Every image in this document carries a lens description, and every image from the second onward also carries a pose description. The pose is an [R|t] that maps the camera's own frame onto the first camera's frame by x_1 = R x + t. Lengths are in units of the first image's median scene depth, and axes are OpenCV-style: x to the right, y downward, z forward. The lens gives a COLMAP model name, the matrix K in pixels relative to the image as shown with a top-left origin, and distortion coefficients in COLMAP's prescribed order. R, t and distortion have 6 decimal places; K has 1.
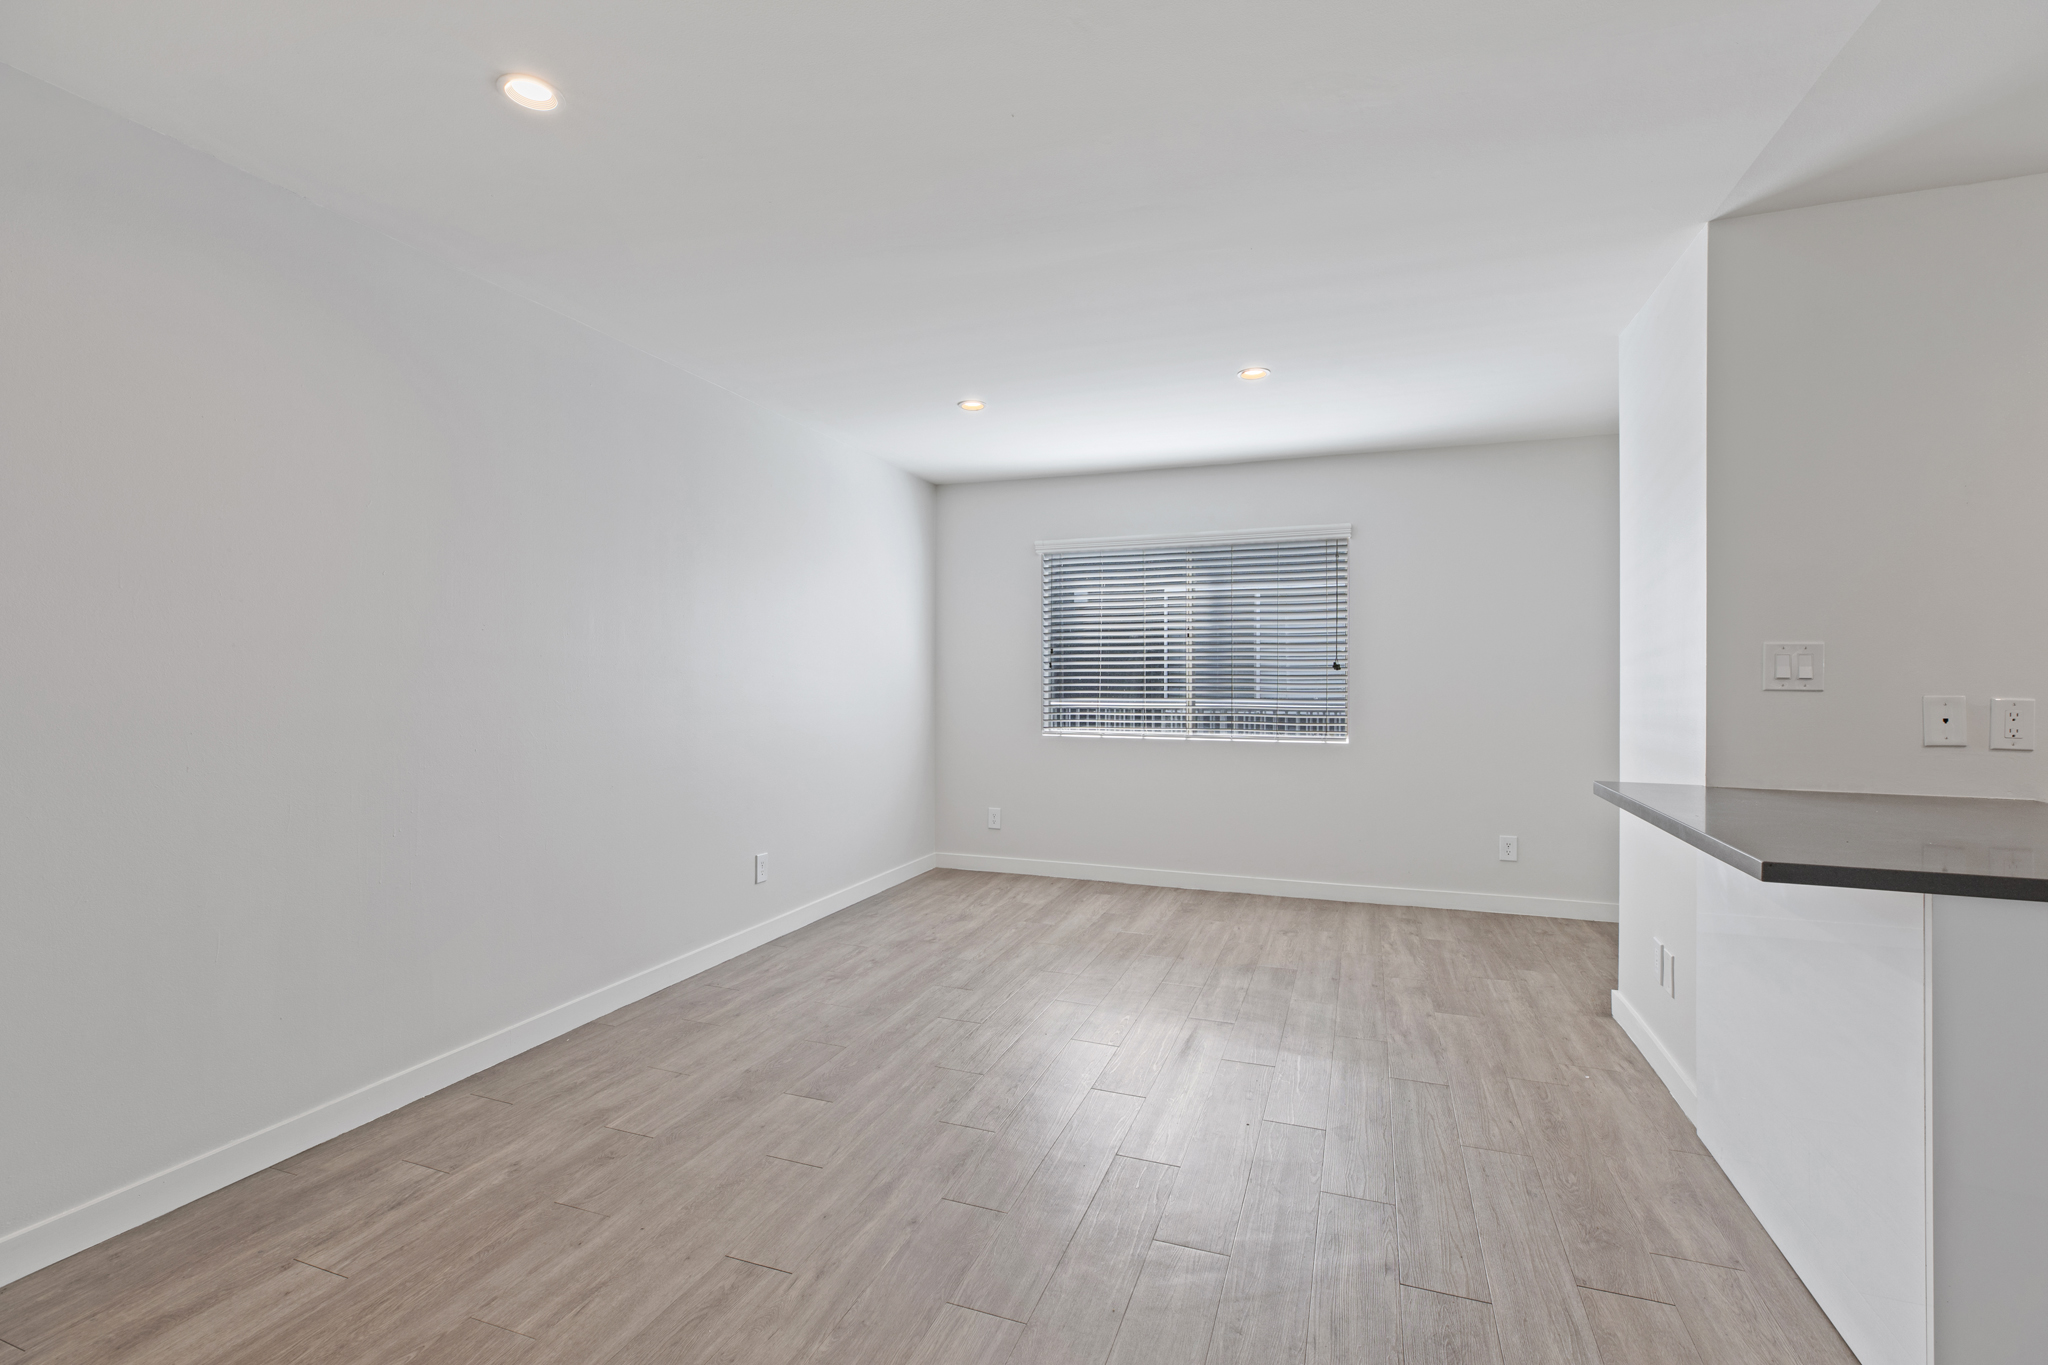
lens RADIAL K [[912.9, 0, 1027.4], [0, 912.9, 672.4], [0, 0, 1]] dist [0.006429, 0.000567]
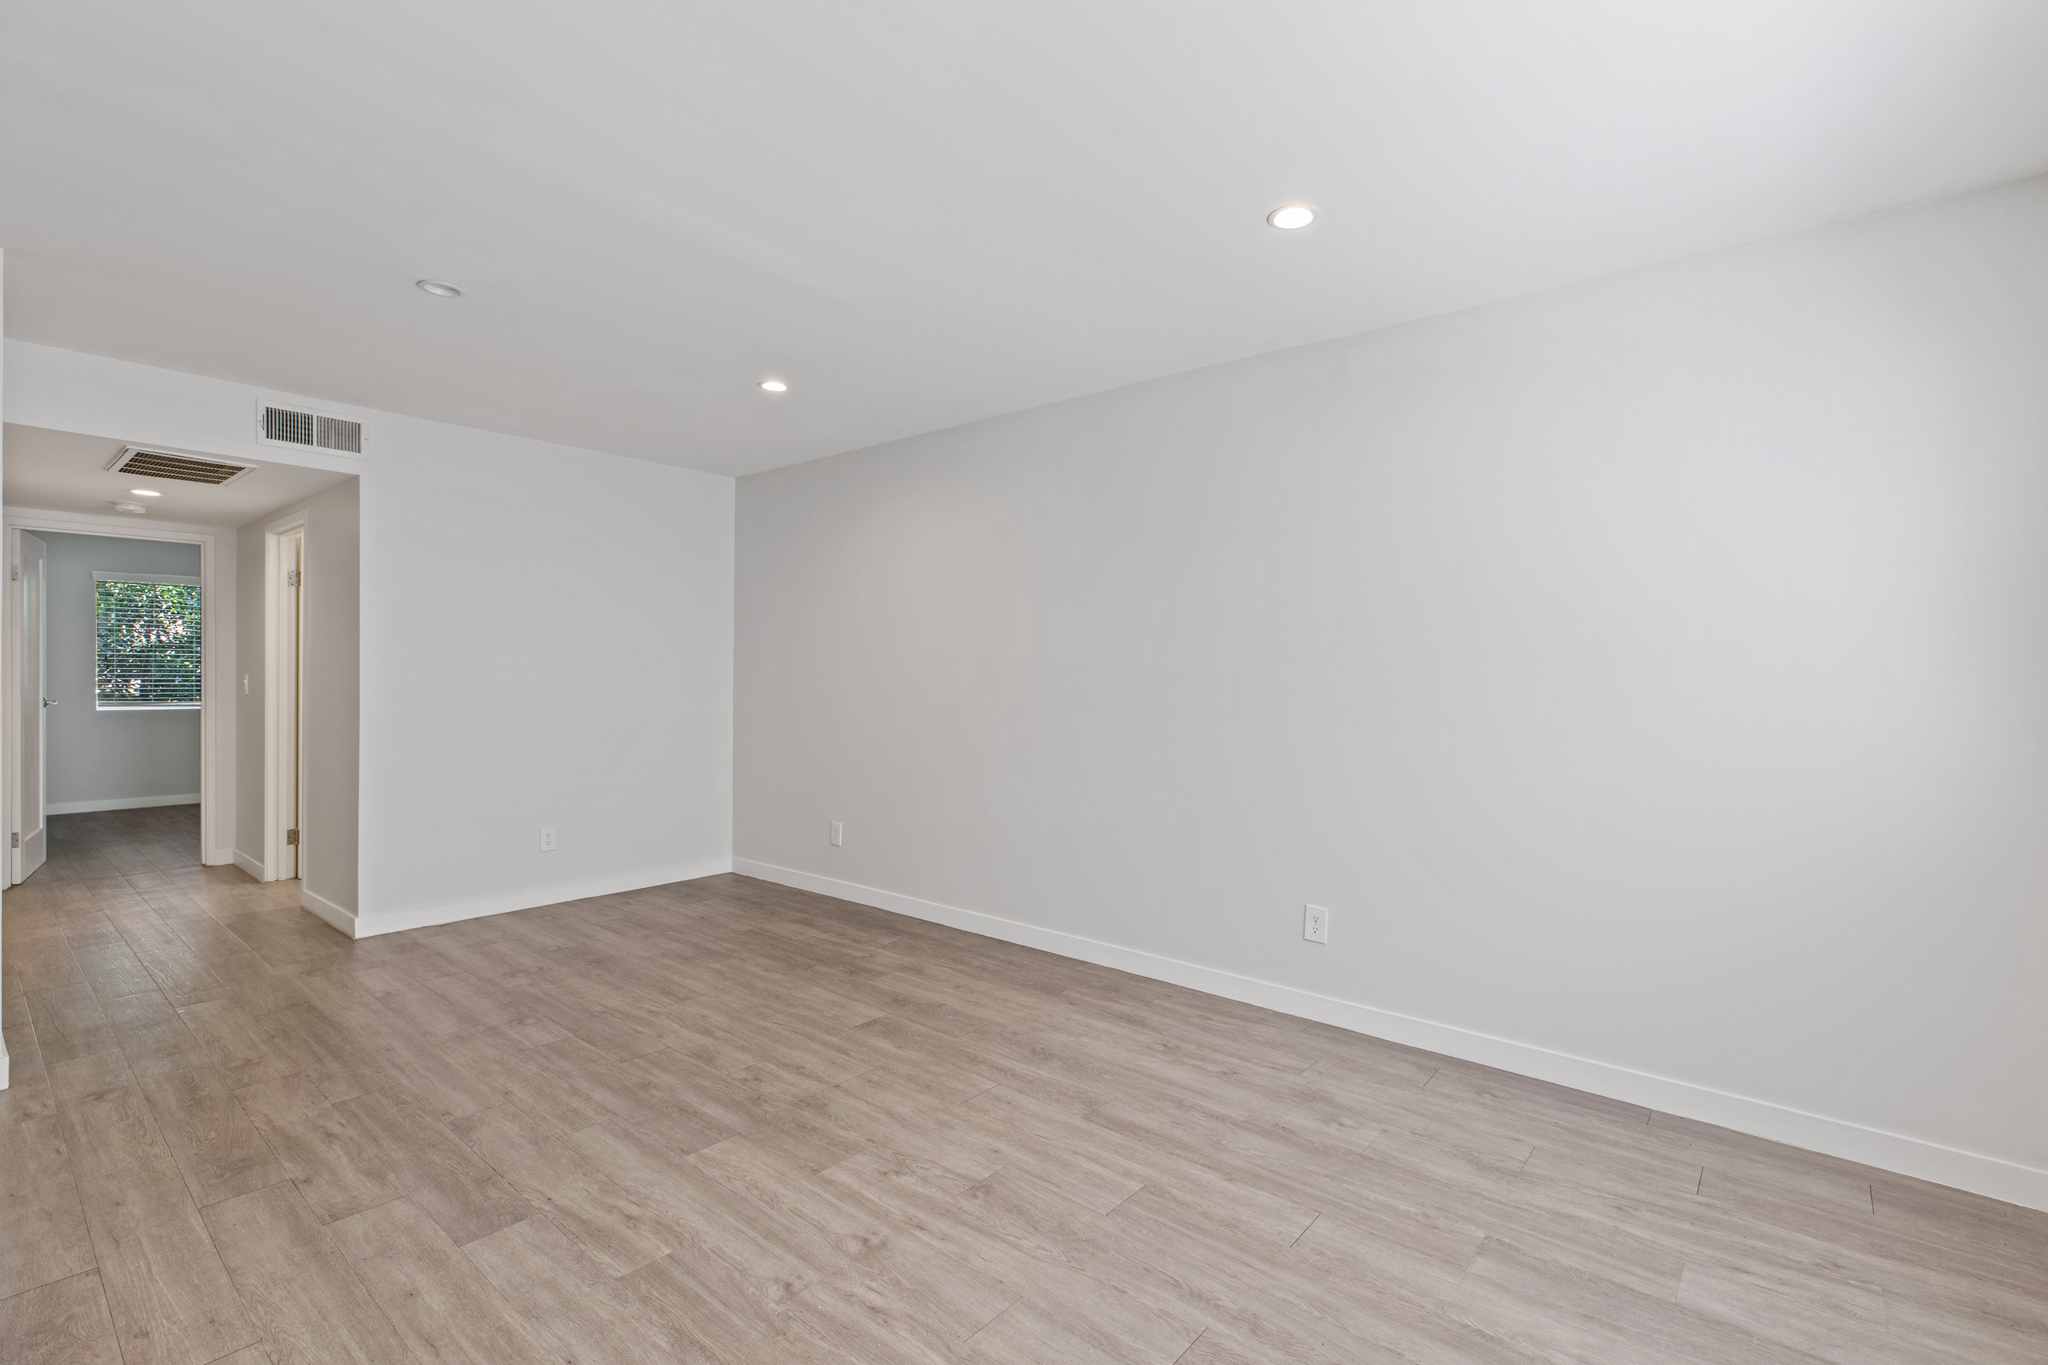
lens RADIAL K [[927.5, 0, 1031.0], [0, 927.5, 671.8], [0, 0, 1]] dist [0.006407, 0.000275]
pose [[-0.343150, -0.009191, -0.939236, 0.728324], [-0.006445, 0.999952, -0.007431, 0.005161], [0.939259, 0.003503, -0.343192, 1.379319]]
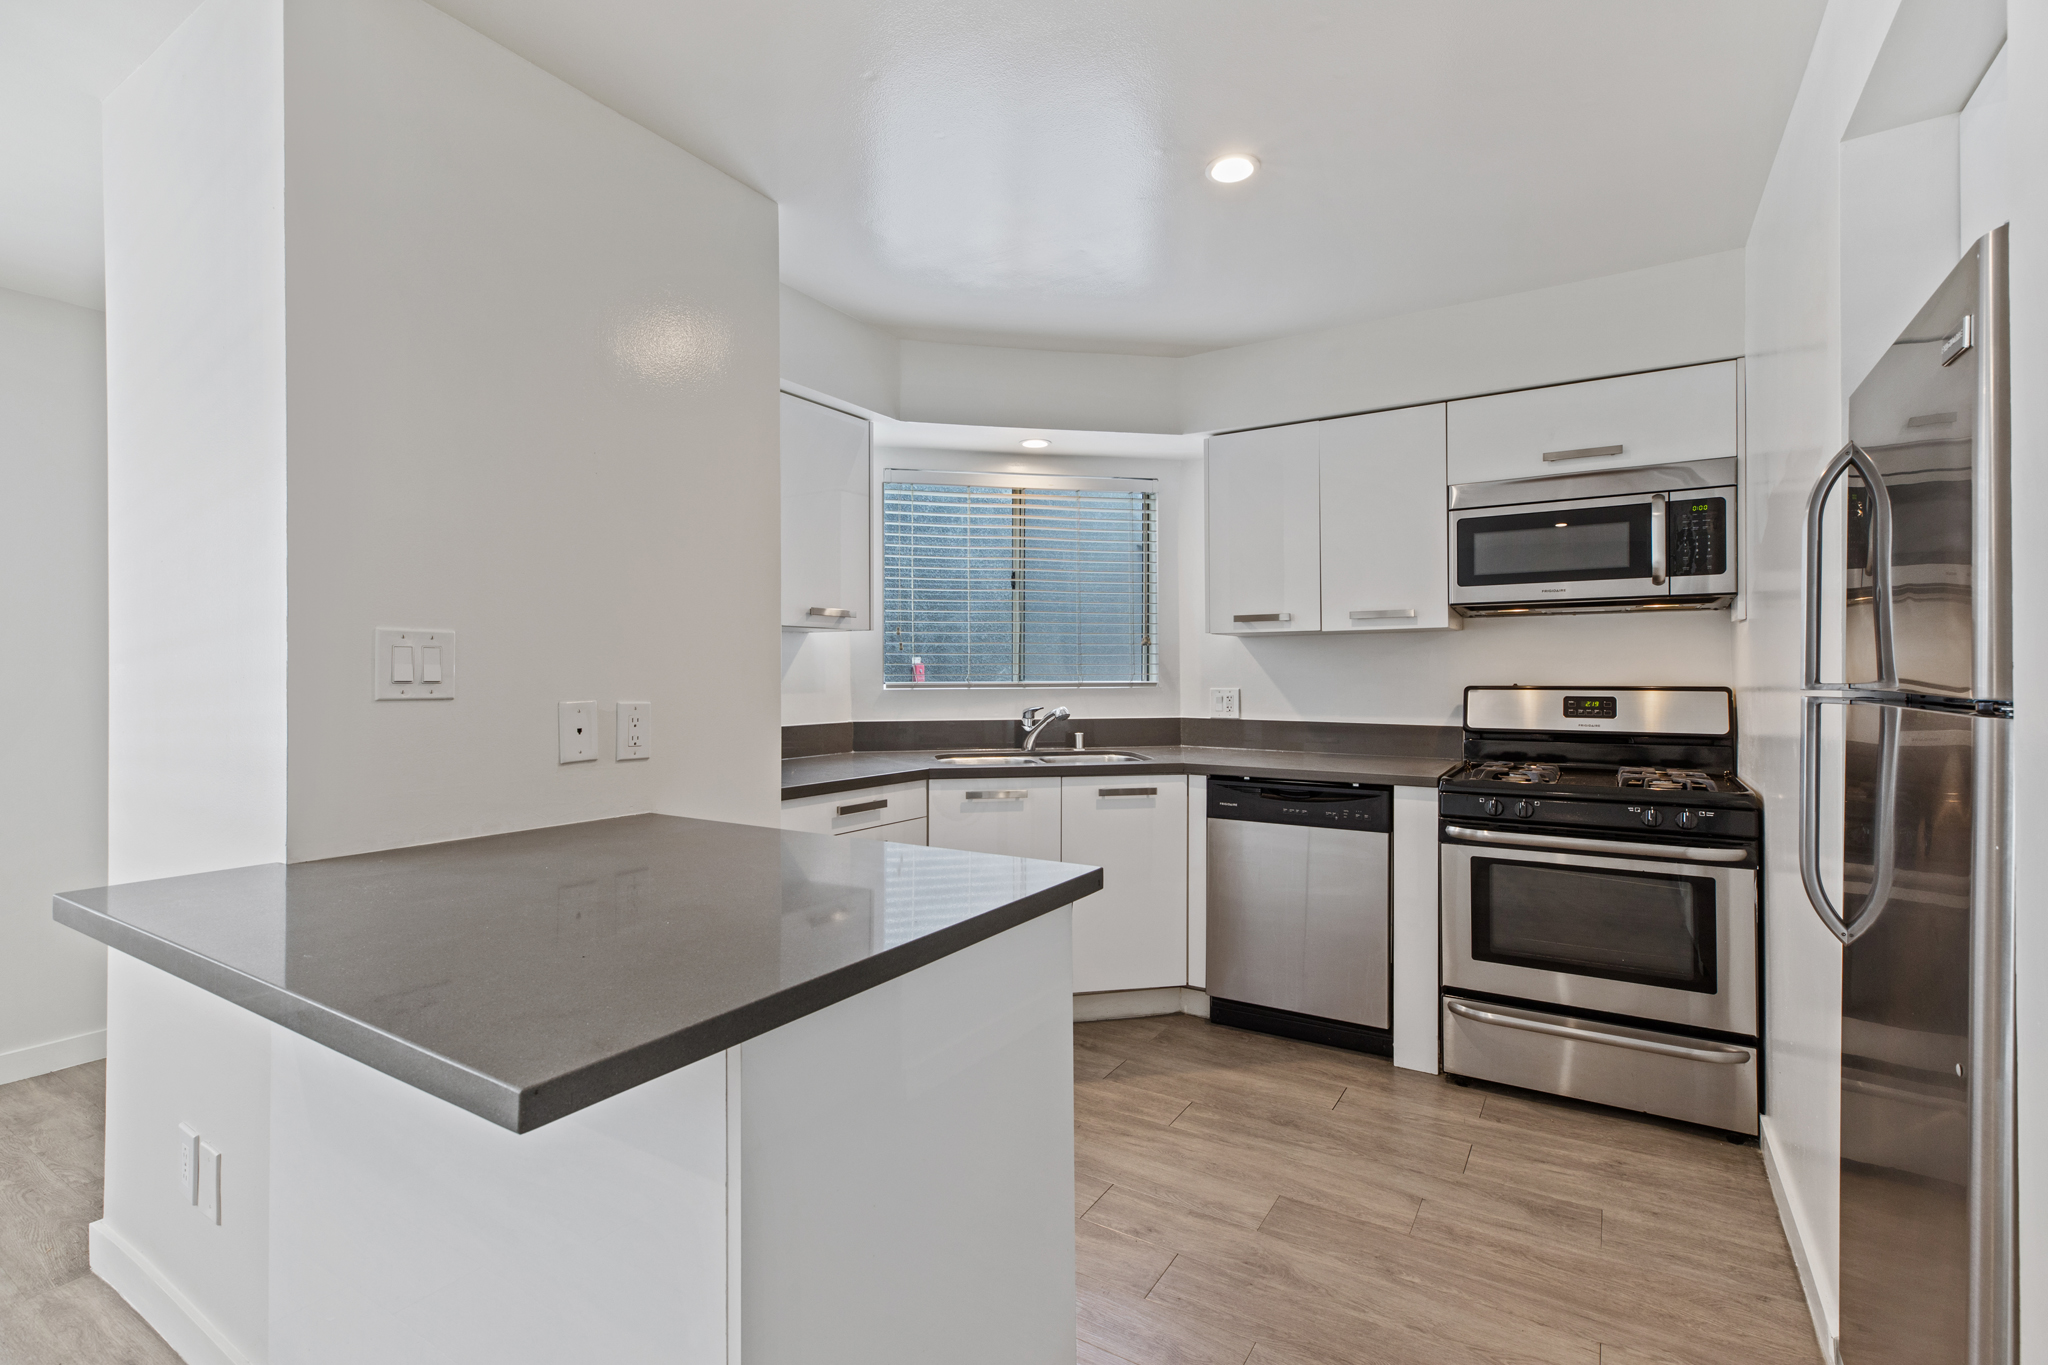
lens RADIAL K [[927.5, 0, 1031.0], [0, 927.5, 671.8], [0, 0, 1]] dist [0.006407, 0.000275]
pose [[0.206809, 0.000848, 0.978381, 0.192583], [0.001883, 0.999997, -0.001265, 0.000618], [-0.978380, 0.002104, 0.206807, 0.312476]]
